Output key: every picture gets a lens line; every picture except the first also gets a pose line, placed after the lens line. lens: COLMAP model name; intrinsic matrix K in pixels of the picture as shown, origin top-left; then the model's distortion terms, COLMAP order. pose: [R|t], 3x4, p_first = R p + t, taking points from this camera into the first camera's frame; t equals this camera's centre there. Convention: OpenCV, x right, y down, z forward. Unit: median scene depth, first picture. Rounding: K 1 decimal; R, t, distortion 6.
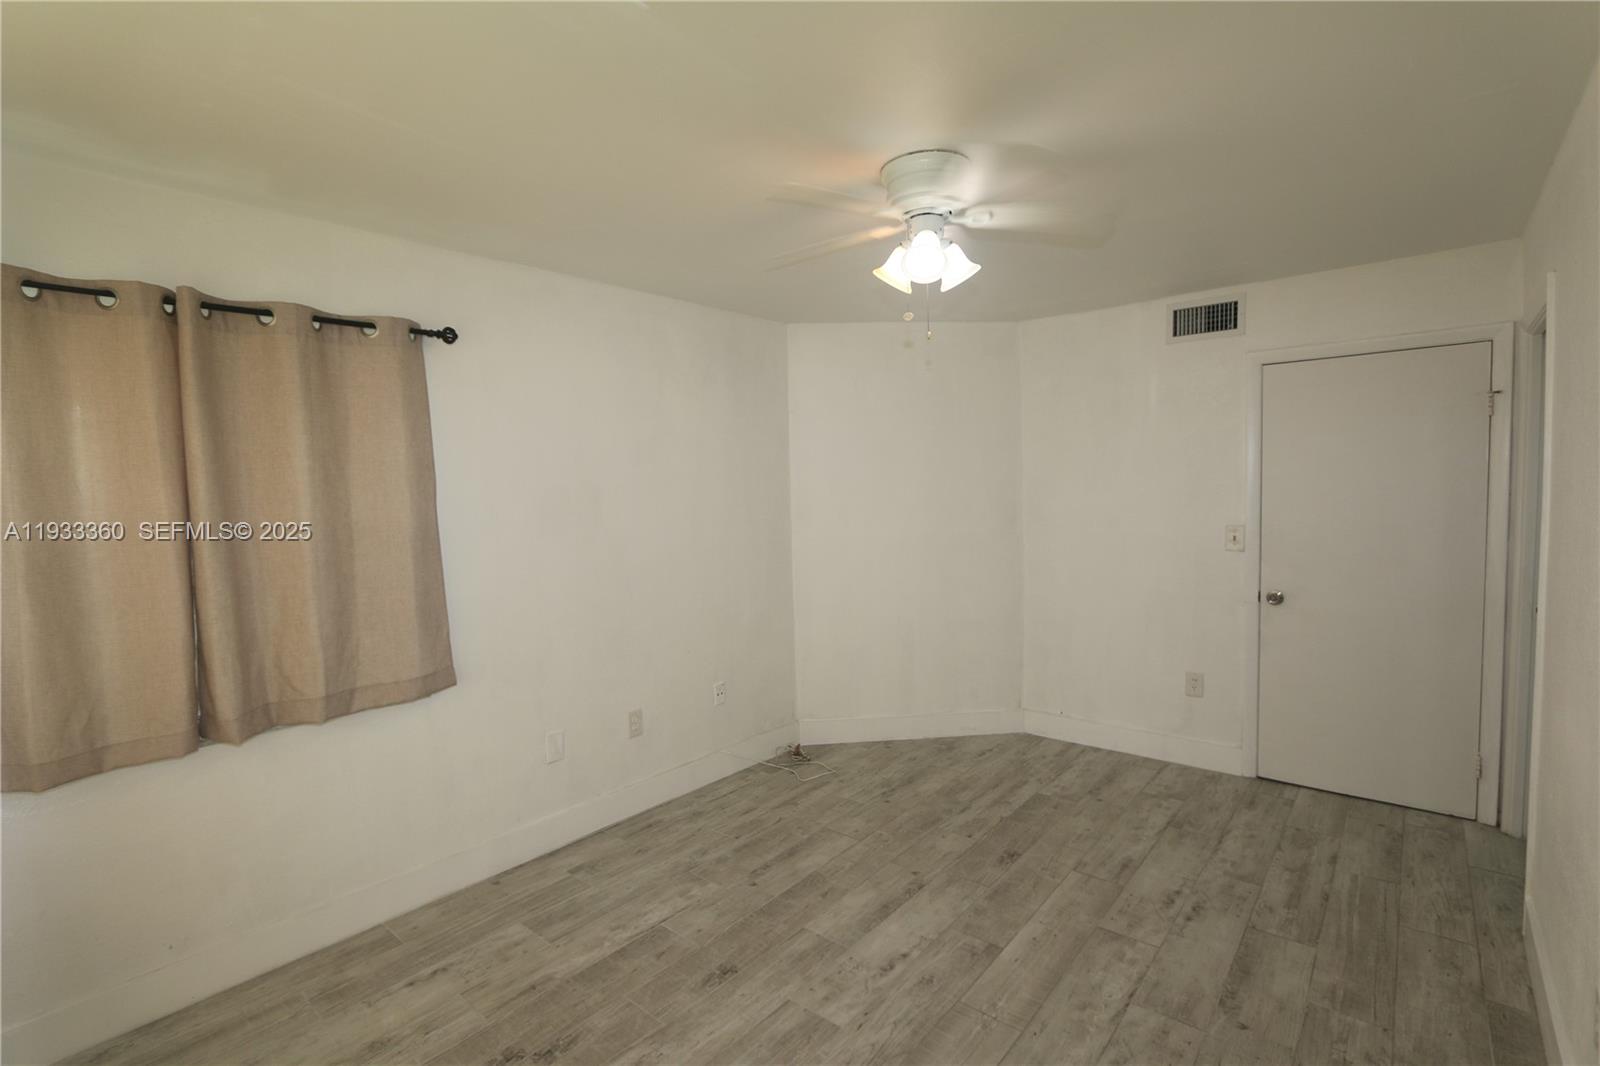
lens RADIAL K [[737.6, 0, 802.9], [0, 737.6, 532.9], [0, 0, 1]] dist [-0.018478, 0.003367]
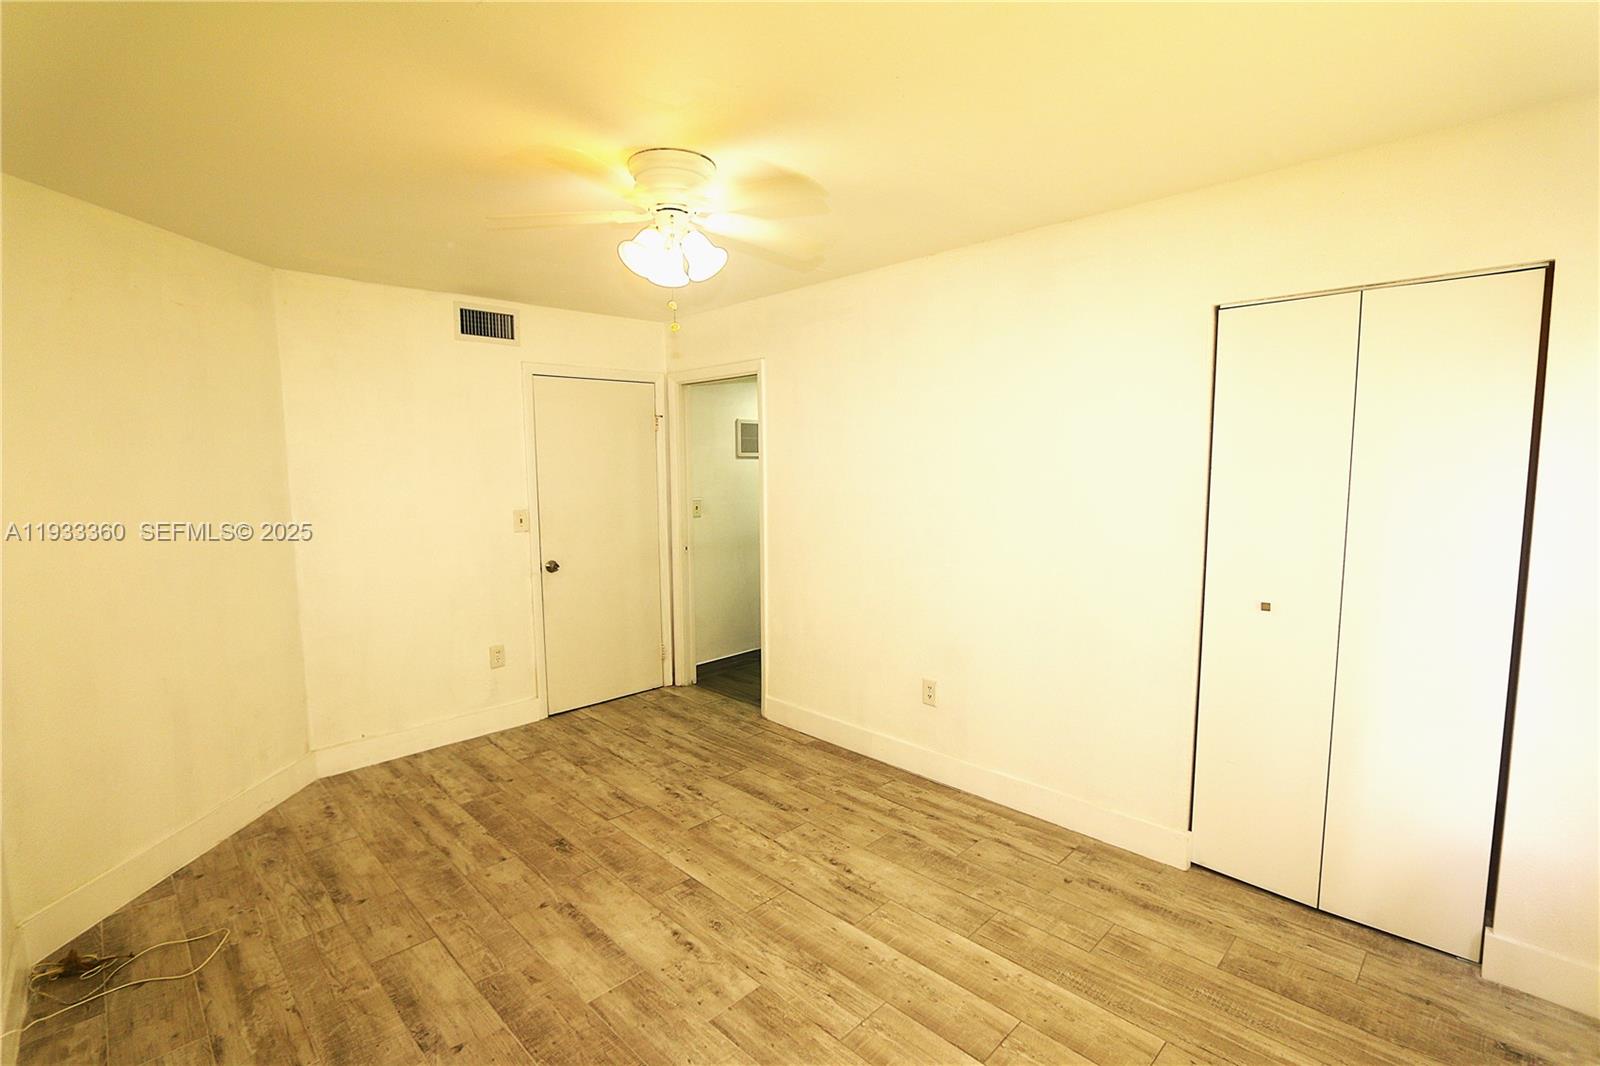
lens RADIAL K [[737.6, 0, 804.7], [0, 737.6, 525.3], [0, 0, 1]] dist [-0.018478, 0.003367]
pose [[0.085256, -0.063785, 0.994315, -0.715602], [0.069826, 0.995878, 0.057898, -0.028858], [-0.993909, 0.064493, 0.089359, 0.605918]]
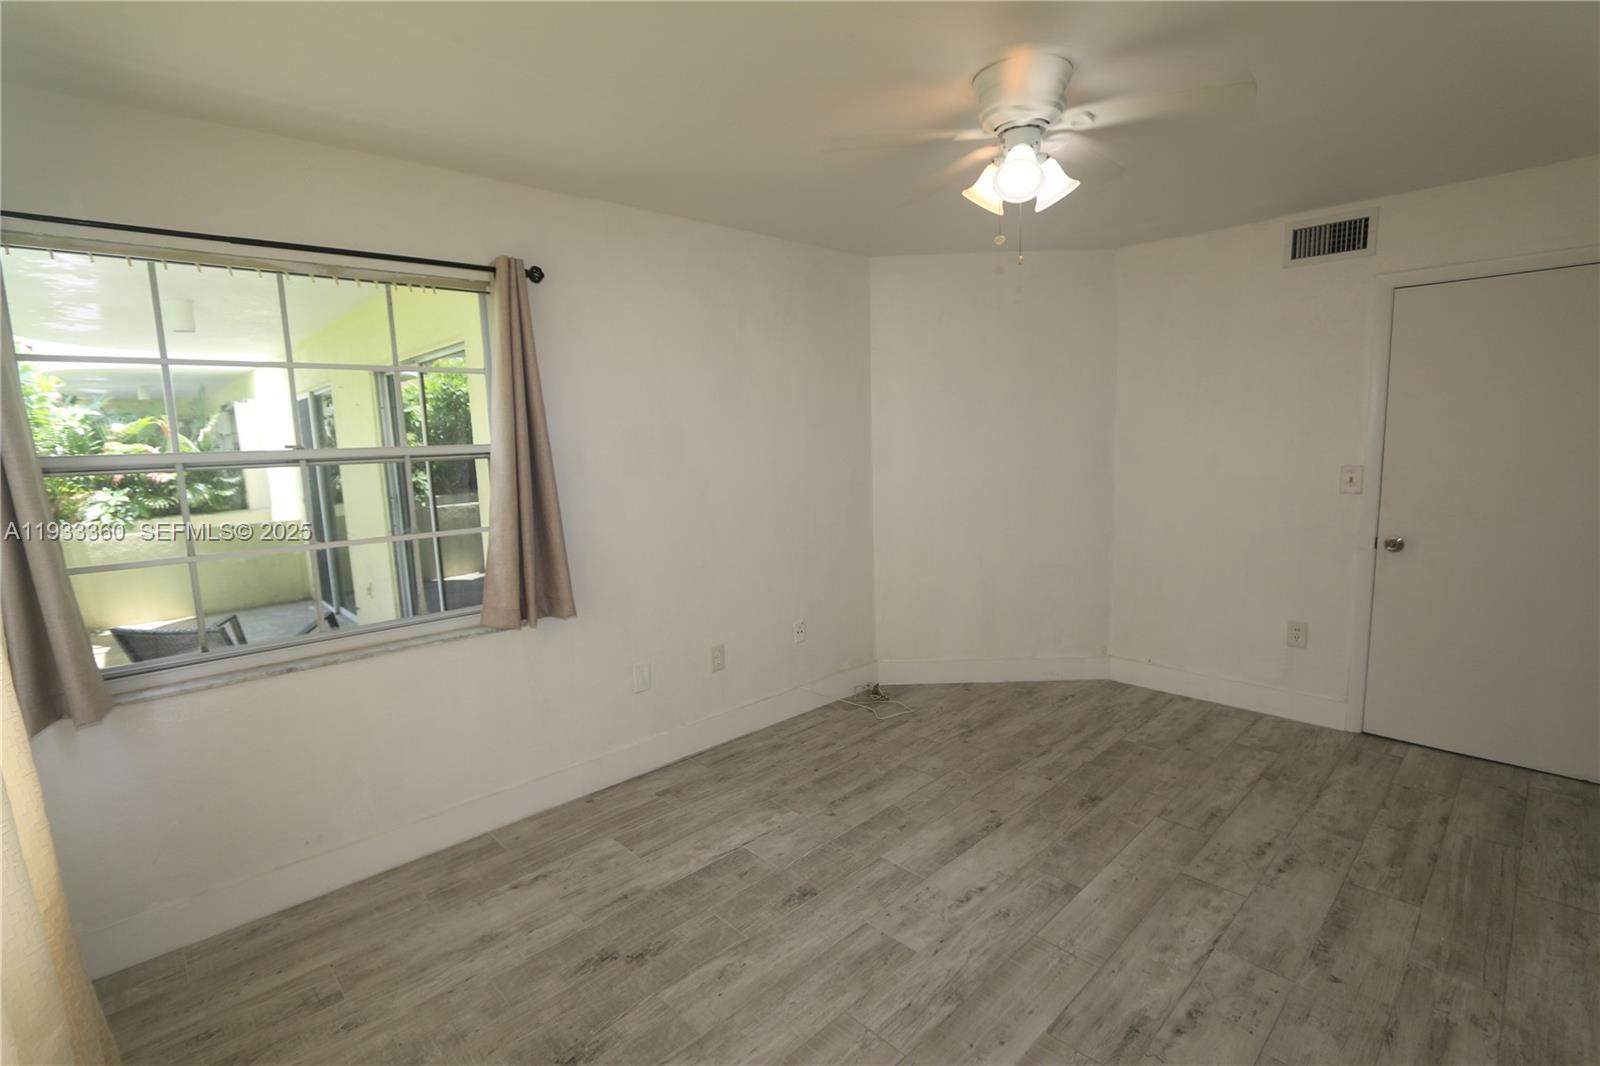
lens RADIAL K [[737.6, 0, 802.9], [0, 737.6, 532.9], [0, 0, 1]] dist [-0.018478, 0.003367]
pose [[0.994375, 0.011000, -0.105346, -0.004040], [-0.003279, 0.997313, 0.073185, 0.011796], [0.105868, -0.072428, 0.991739, 0.005628]]
